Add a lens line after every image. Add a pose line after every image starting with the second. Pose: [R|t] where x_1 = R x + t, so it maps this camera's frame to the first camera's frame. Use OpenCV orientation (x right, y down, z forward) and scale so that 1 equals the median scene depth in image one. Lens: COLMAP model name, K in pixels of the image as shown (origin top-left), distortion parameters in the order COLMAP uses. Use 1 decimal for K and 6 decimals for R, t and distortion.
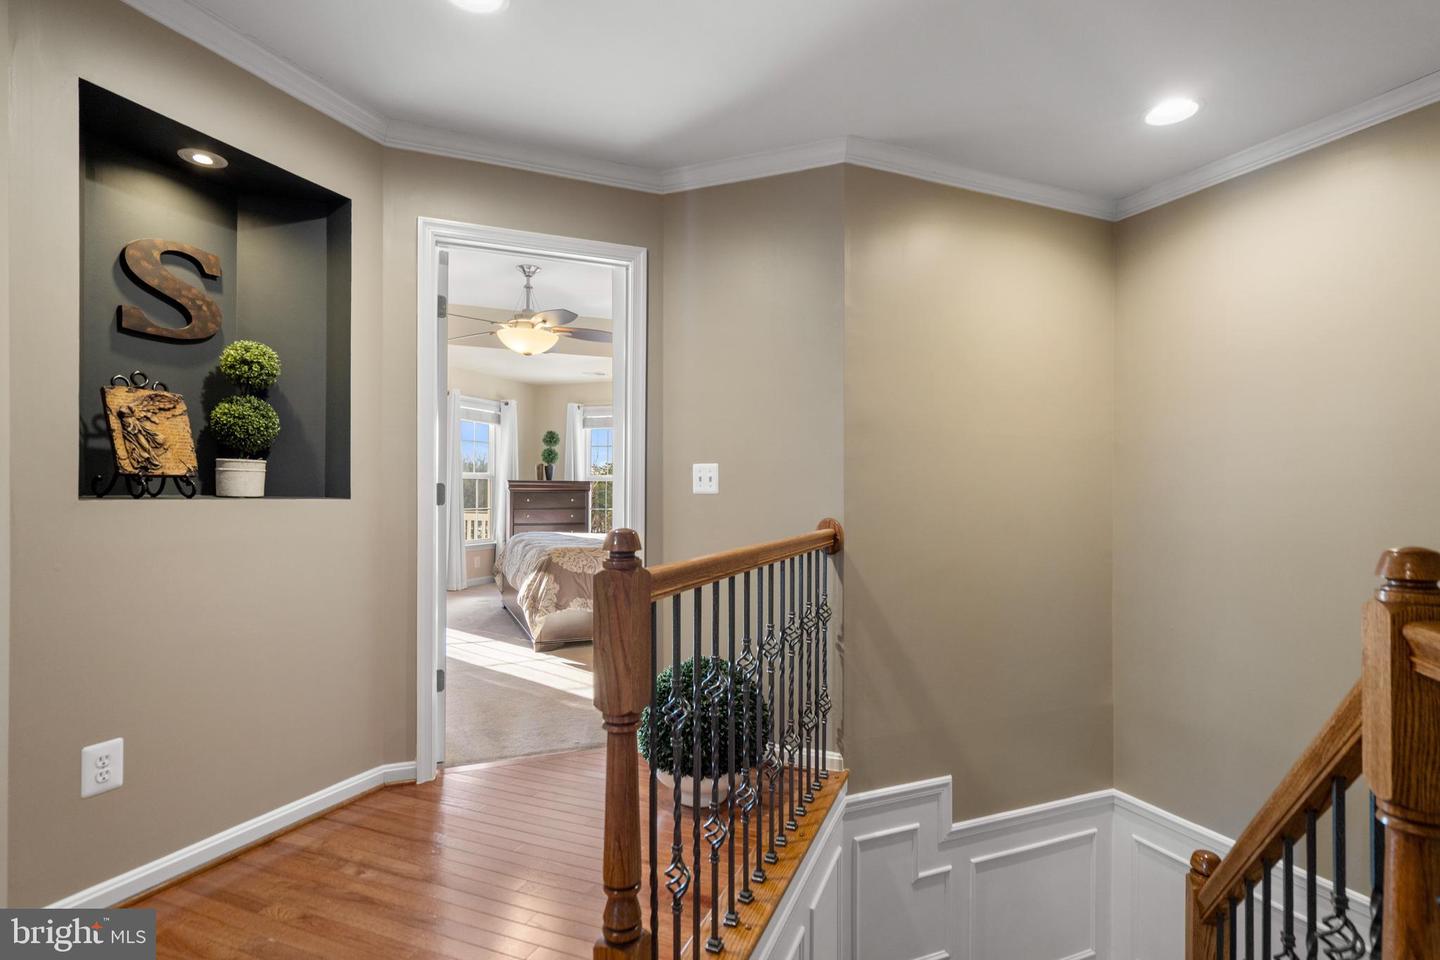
lens RADIAL K [[710.8, 0, 717.8], [0, 710.8, 492.4], [0, 0, 1]] dist [0.001591, 0.000081]
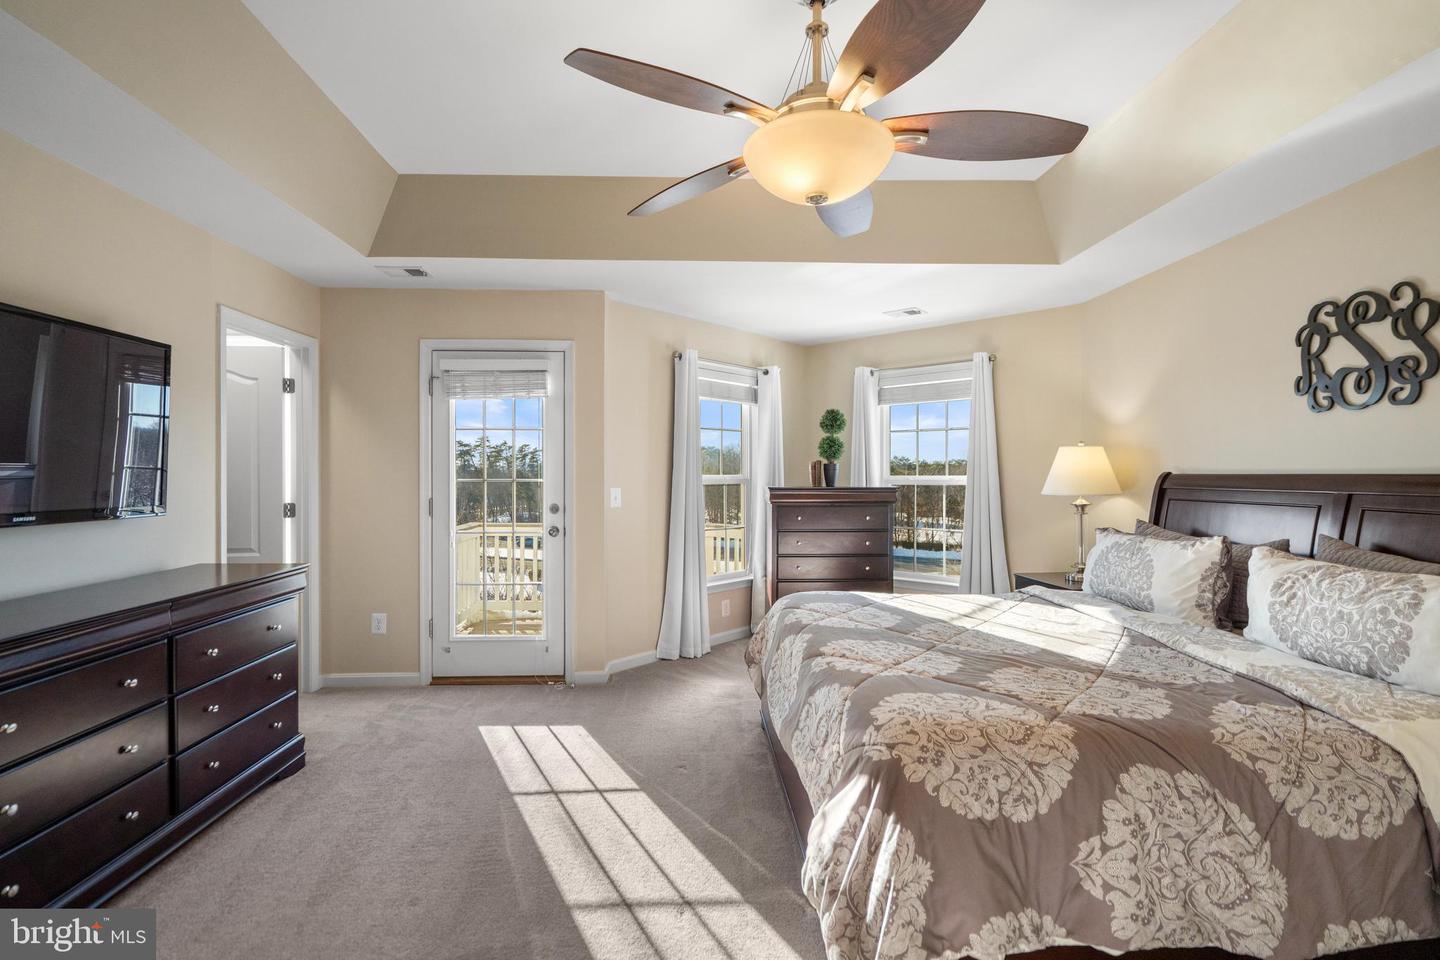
lens RADIAL K [[673.8, 0, 715.7], [0, 673.8, 471.1], [0, 0, 1]] dist [0.005129, 0.000222]
pose [[0.935155, -0.007508, -0.354160, -0.118158], [0.003534, 0.999923, -0.011866, -0.023820], [0.354222, 0.009845, 0.935109, 0.393561]]
